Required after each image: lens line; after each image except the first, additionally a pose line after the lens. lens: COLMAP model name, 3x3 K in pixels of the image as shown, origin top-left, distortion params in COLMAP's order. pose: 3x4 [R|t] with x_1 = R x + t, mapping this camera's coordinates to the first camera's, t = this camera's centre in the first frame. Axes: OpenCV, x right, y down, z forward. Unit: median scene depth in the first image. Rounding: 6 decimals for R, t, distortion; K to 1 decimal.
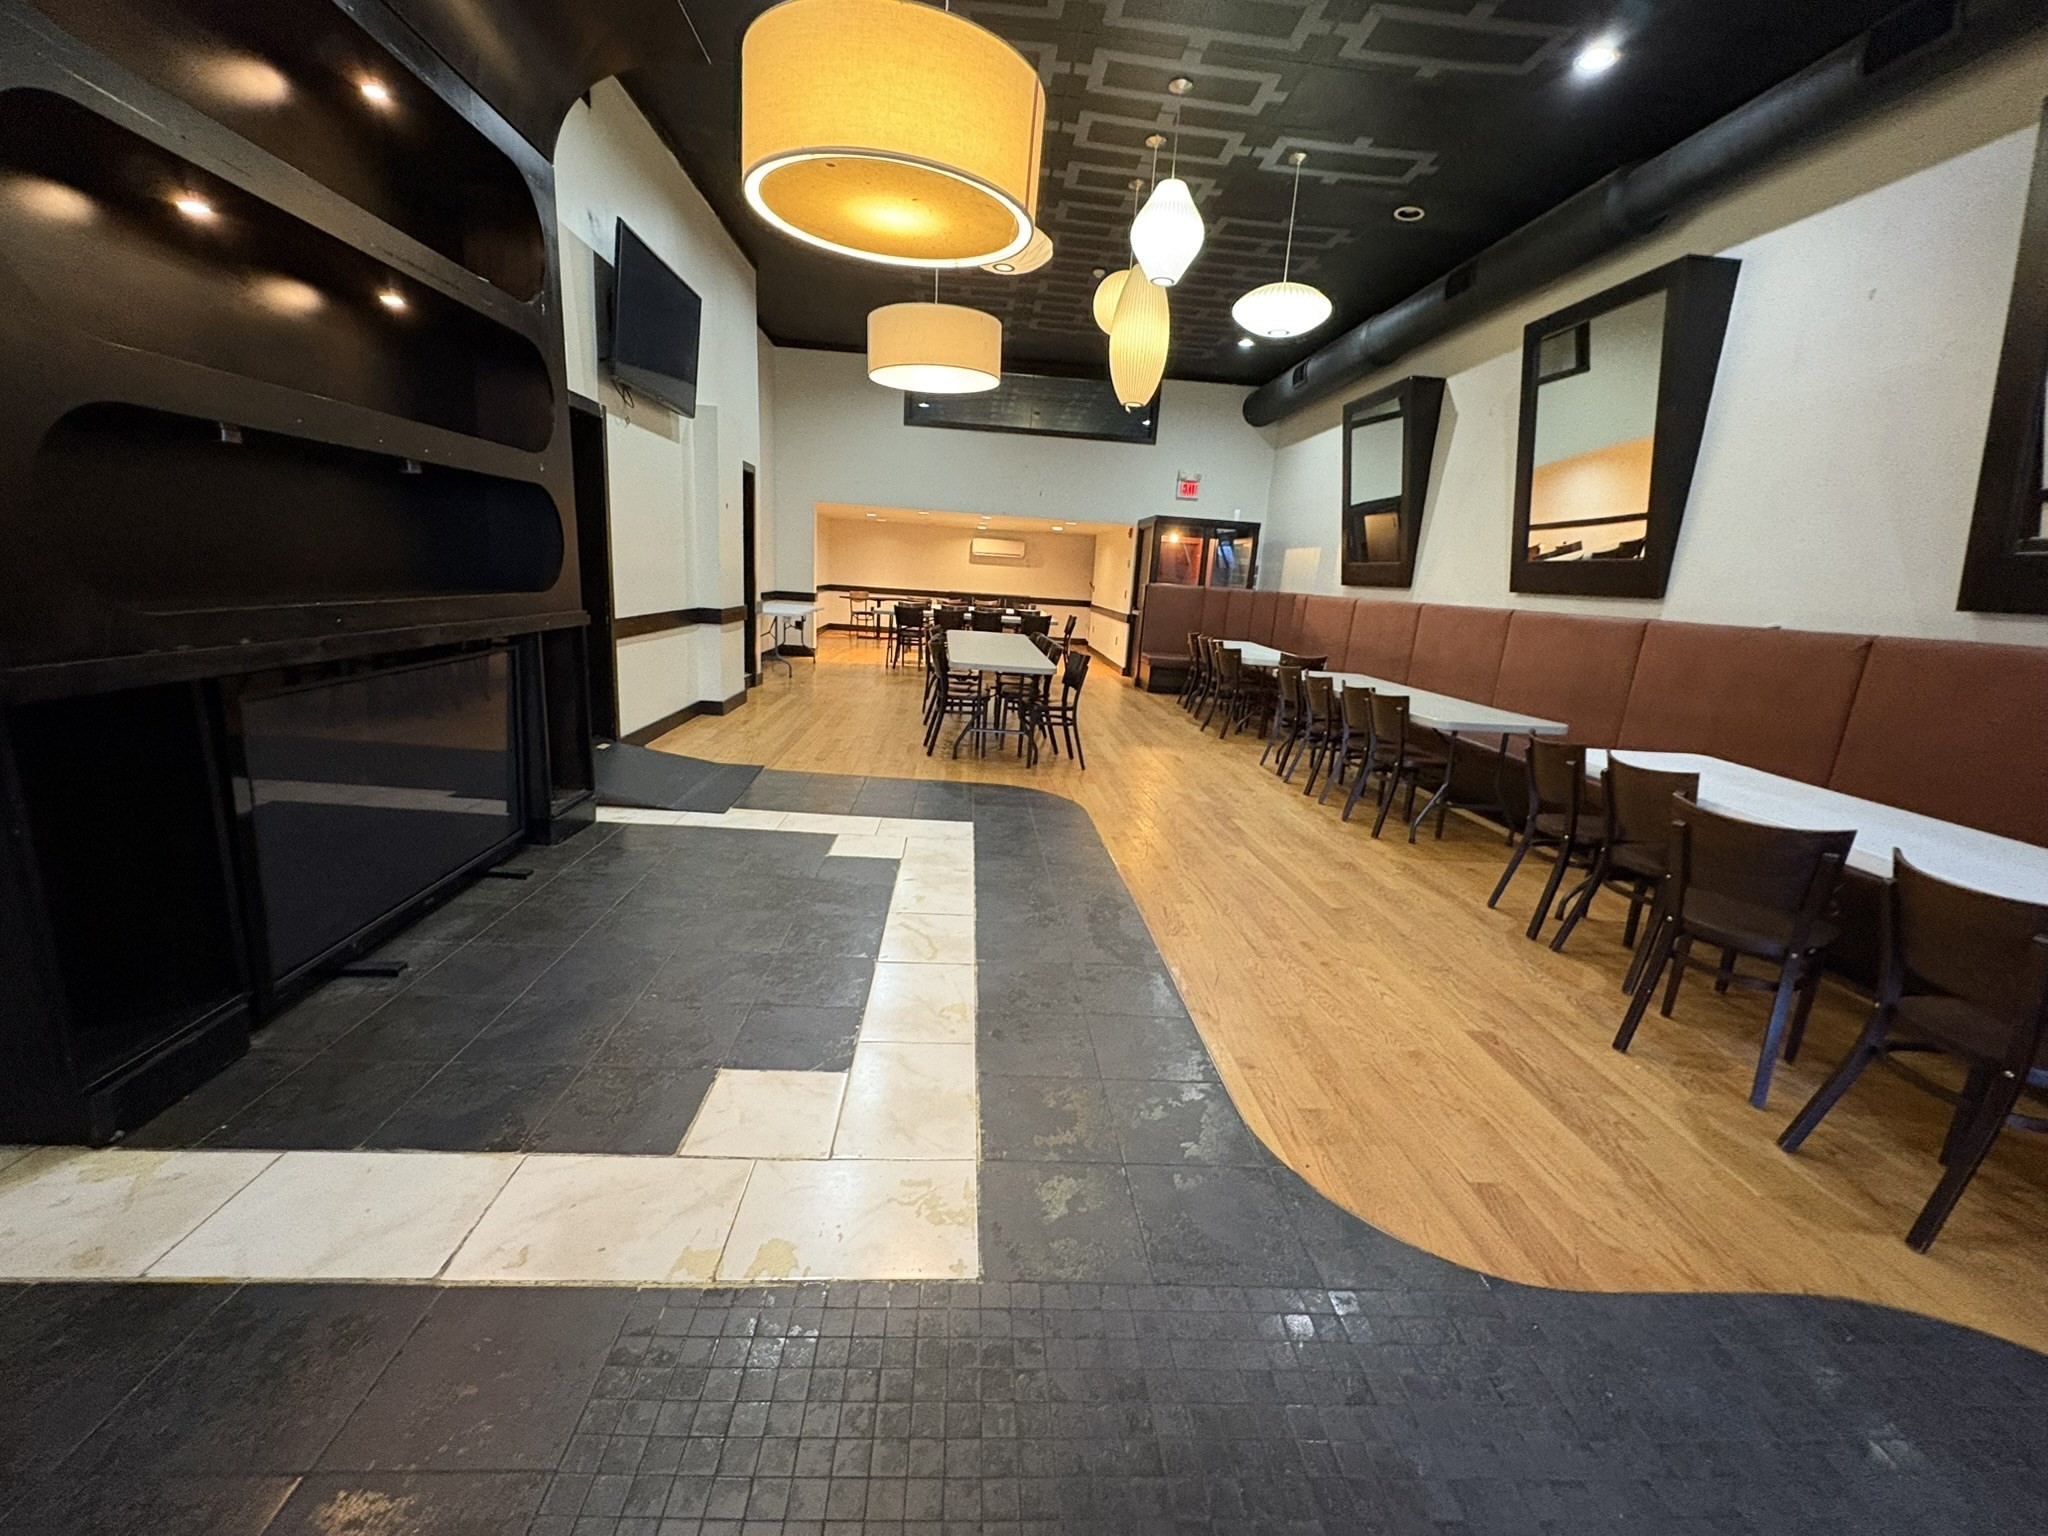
lens RADIAL K [[819.8, 0, 1024.0], [0, 819.8, 768.0], [0, 0, 1]] dist [0.001267, -0.000398]
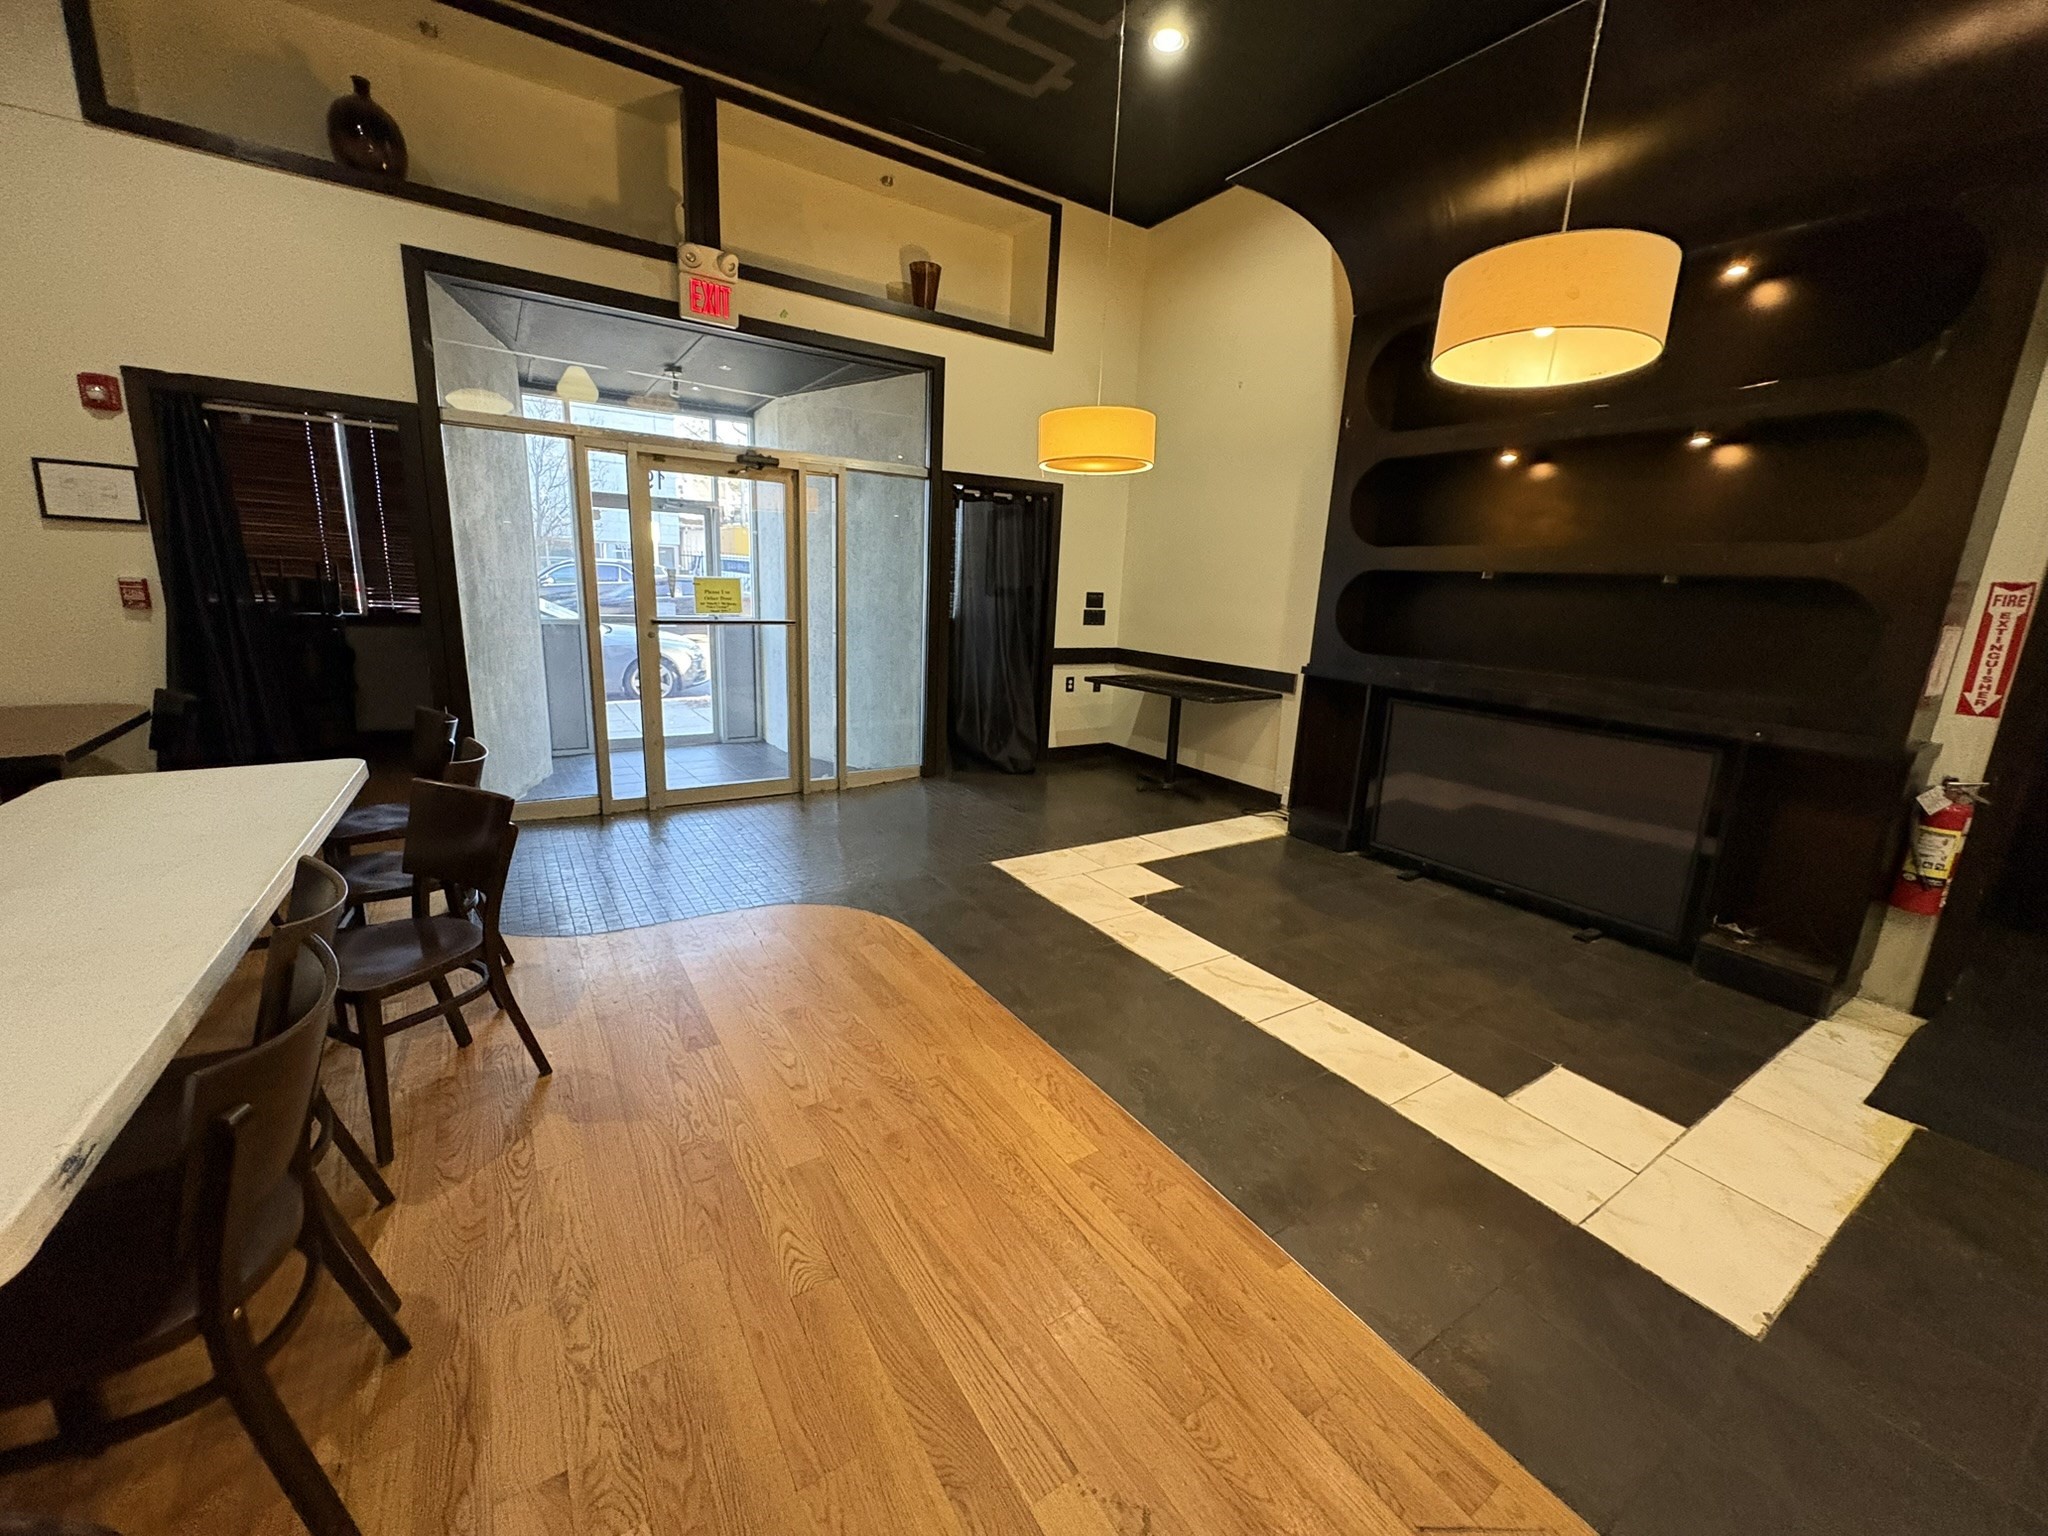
lens RADIAL K [[819.8, 0, 1024.0], [0, 819.8, 768.0], [0, 0, 1]] dist [0.001267, -0.000398]
pose [[-0.864440, 0.009872, -0.502639, 0.885607], [-0.213315, 0.898141, 0.384499, -0.517437], [0.455236, 0.439596, -0.774284, 2.200426]]
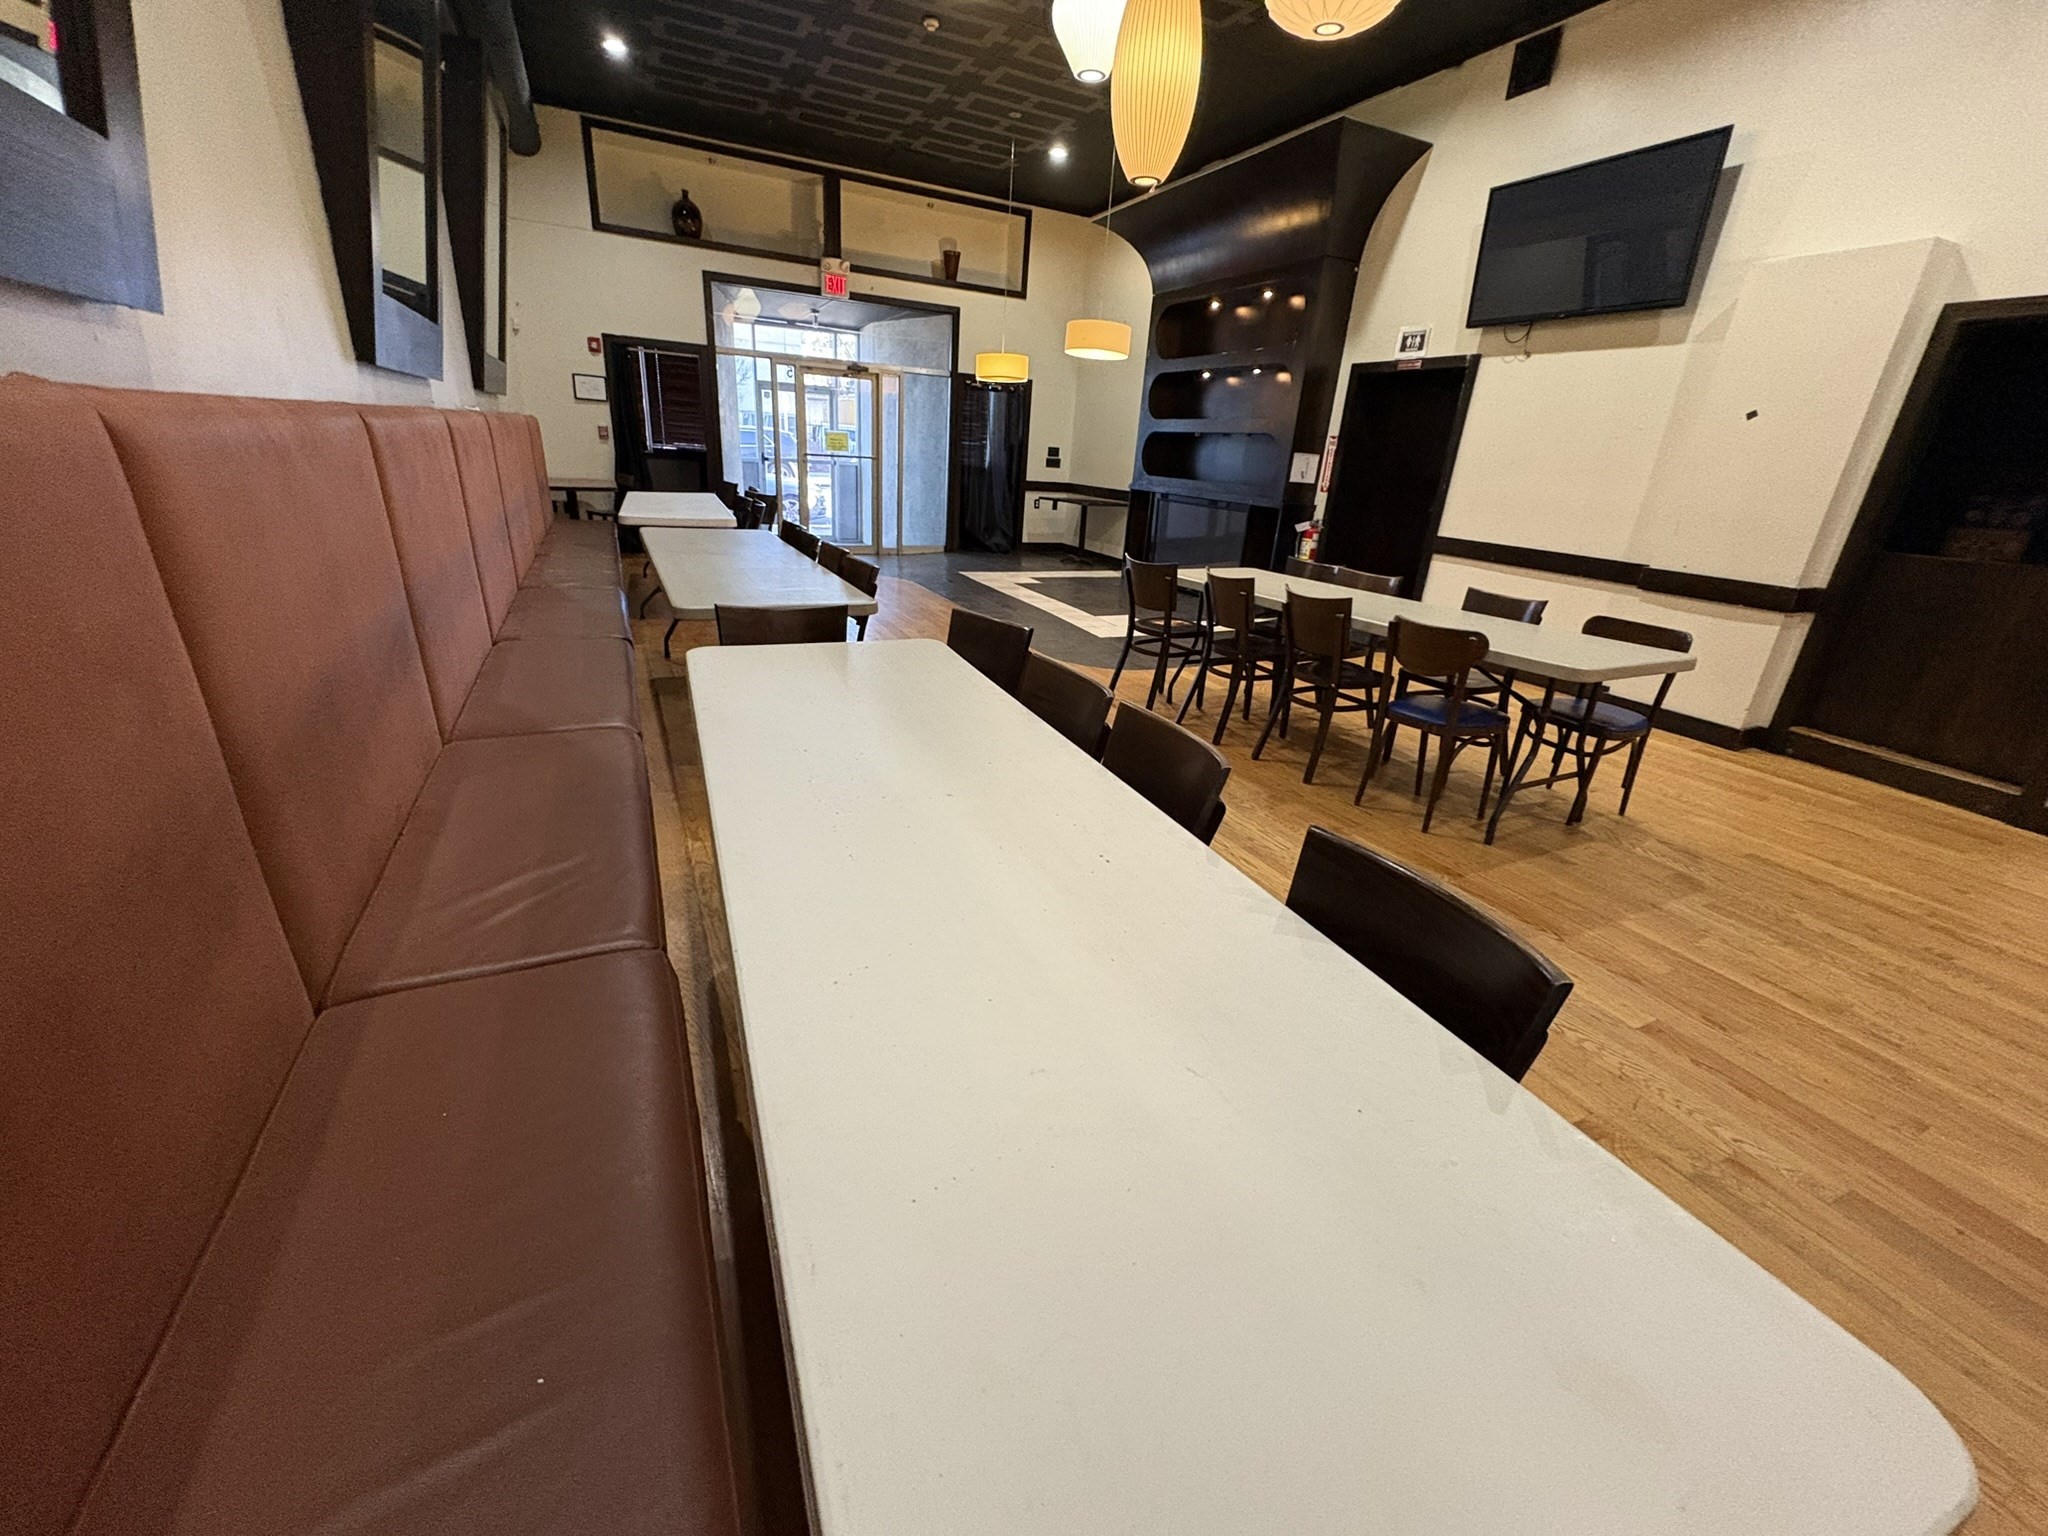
lens RADIAL K [[819.8, 0, 1024.0], [0, 819.8, 768.0], [0, 0, 1]] dist [0.001267, -0.000398]
pose [[-0.921227, 0.019737, -0.388525, 1.307077], [-0.204882, 0.824369, 0.527674, -0.994357], [0.330702, 0.565709, -0.755387, 4.584076]]
